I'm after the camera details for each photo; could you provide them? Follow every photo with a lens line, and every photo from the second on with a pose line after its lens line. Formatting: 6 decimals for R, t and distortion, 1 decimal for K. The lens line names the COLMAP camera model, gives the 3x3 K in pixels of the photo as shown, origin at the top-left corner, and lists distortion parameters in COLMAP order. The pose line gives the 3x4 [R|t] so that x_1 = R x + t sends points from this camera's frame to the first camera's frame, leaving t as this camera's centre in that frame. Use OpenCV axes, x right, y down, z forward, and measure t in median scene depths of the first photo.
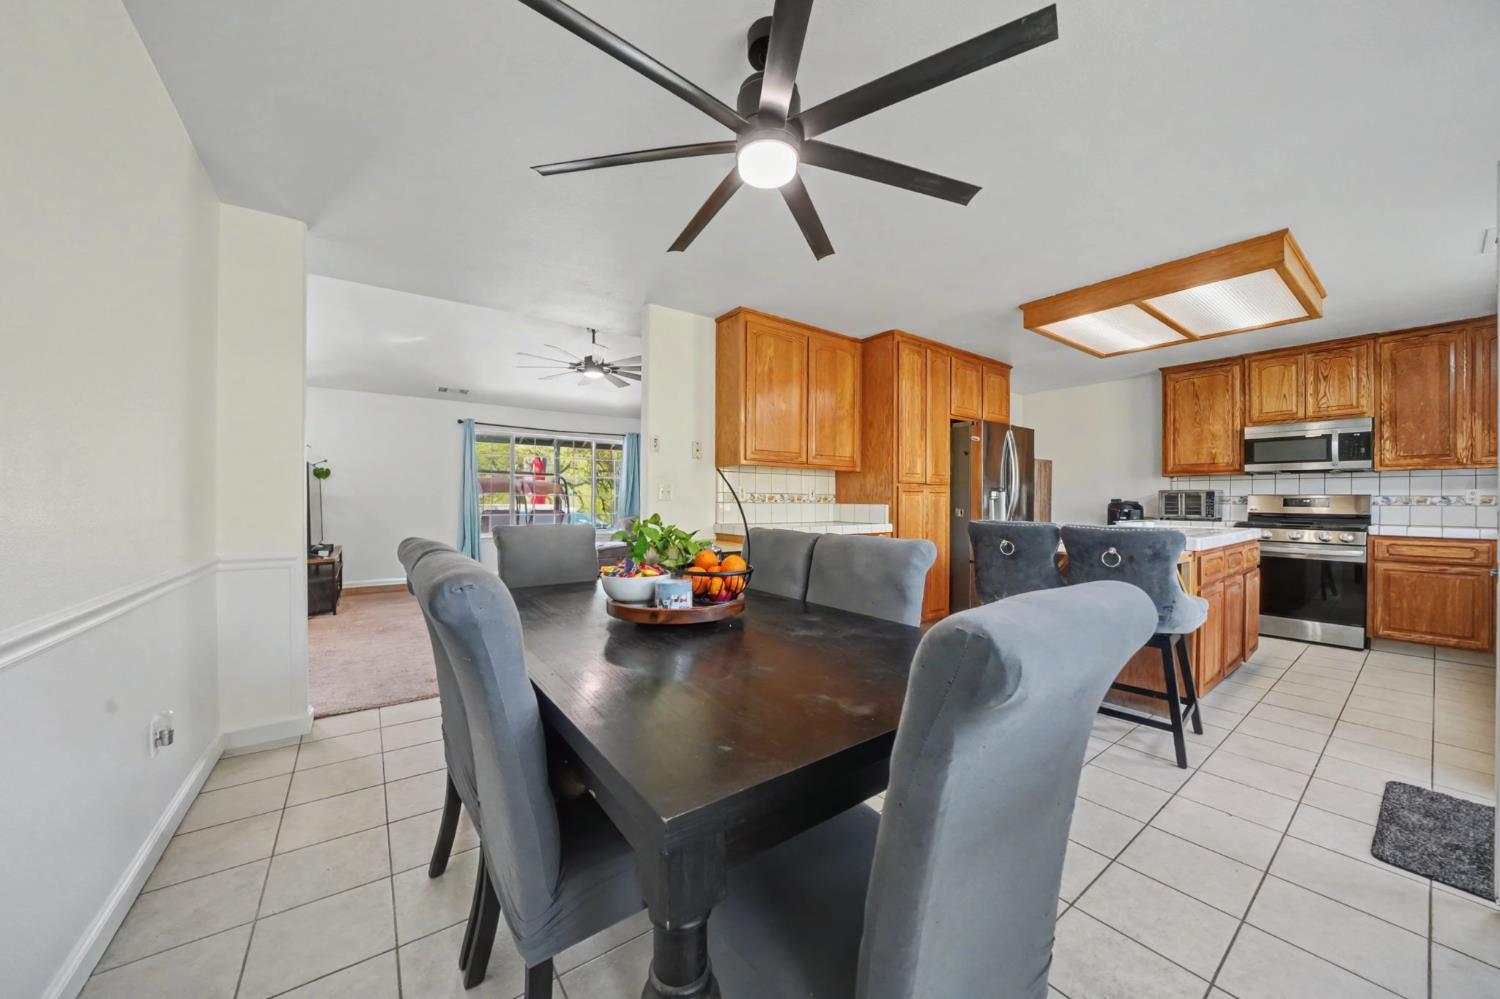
lens RADIAL K [[522.9, 0, 743.7], [0, 522.9, 499.2], [0, 0, 1]] dist [-0.033142, 0.005083]
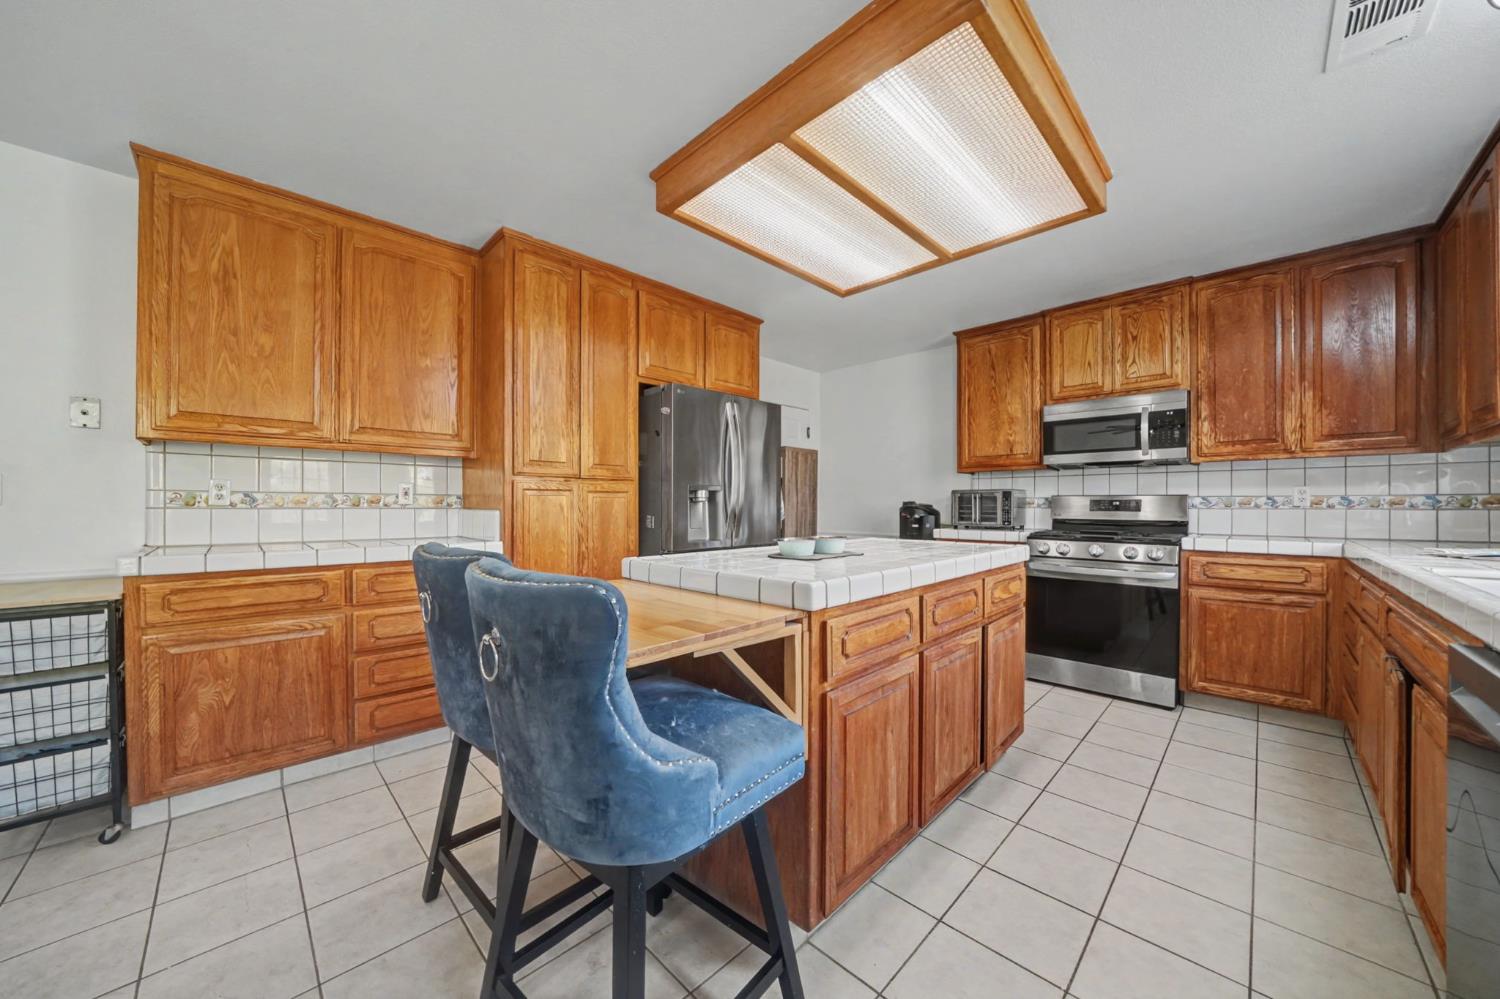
lens RADIAL K [[531.8, 0, 739.2], [0, 531.8, 506.7], [0, 0, 1]] dist [-0.019419, 0.000051]
pose [[0.987391, -0.003595, 0.158260, 0.469778], [0.002917, 0.999986, 0.004513, 0.003813], [-0.158274, -0.003994, 0.987387, 0.336974]]
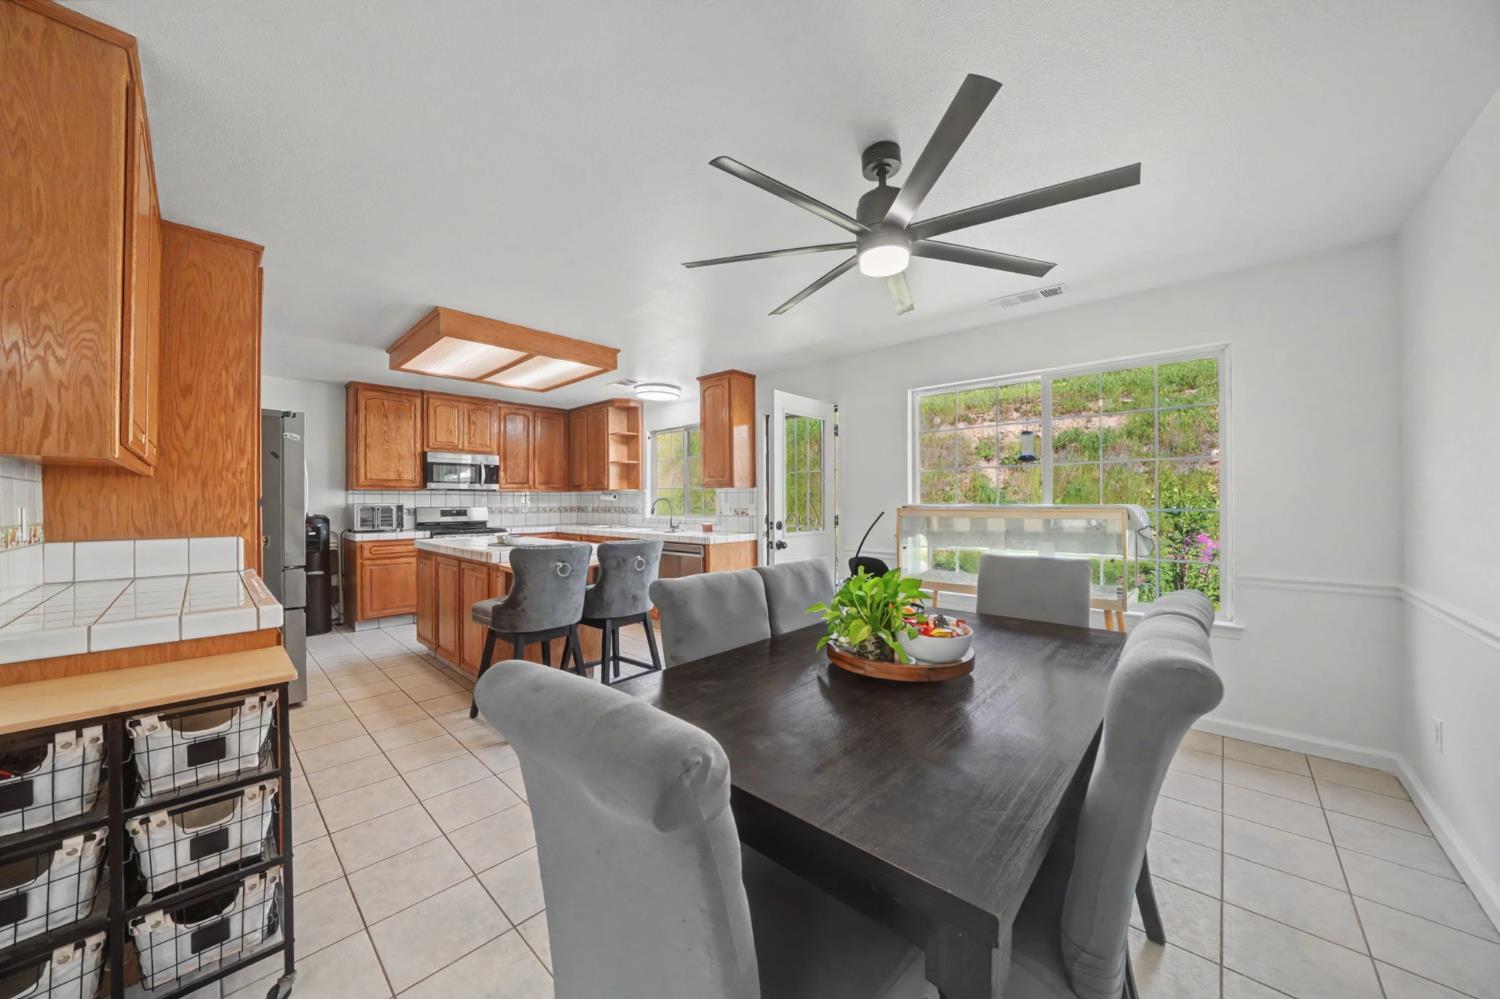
lens RADIAL K [[522.9, 0, 743.7], [0, 522.9, 499.2], [0, 0, 1]] dist [-0.033142, 0.005083]
pose [[-0.199629, 0.000035, 0.979872, -0.407285], [0.000445, 1.000000, 0.000055, -0.032429], [-0.979871, 0.000447, -0.199629, 0.581130]]
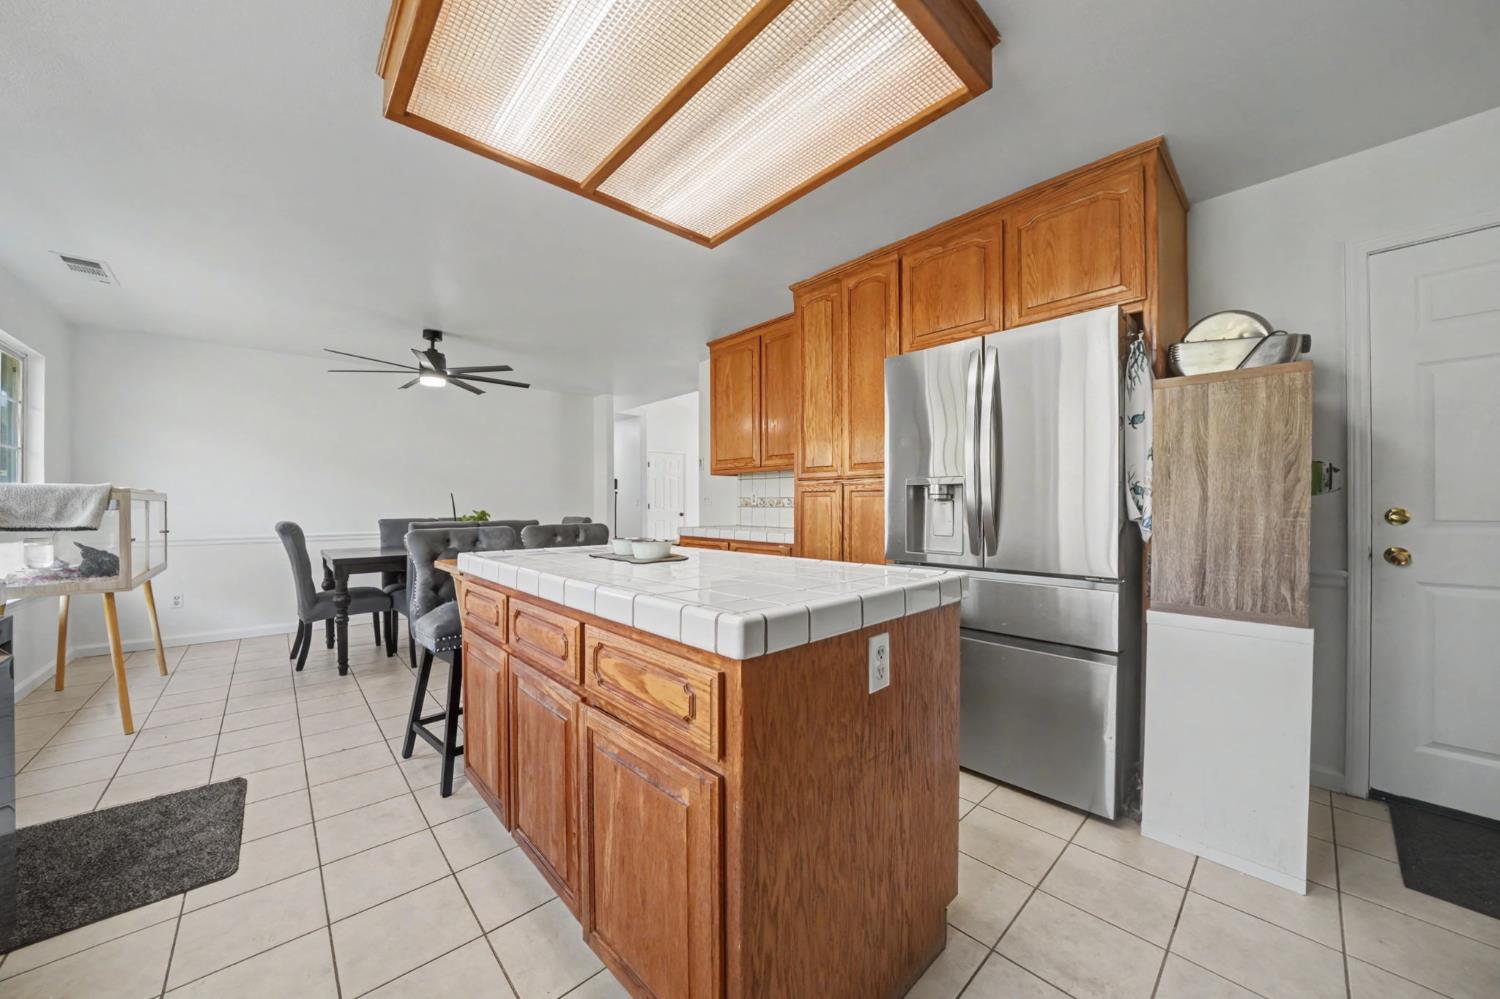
lens RADIAL K [[522.9, 0, 743.7], [0, 522.9, 499.2], [0, 0, 1]] dist [-0.033142, 0.005083]
pose [[0.115726, 0.003314, -0.993276, 1.075560], [0.037227, 0.999277, 0.007671, -0.014881], [0.992583, -0.037864, 0.115519, 0.834666]]
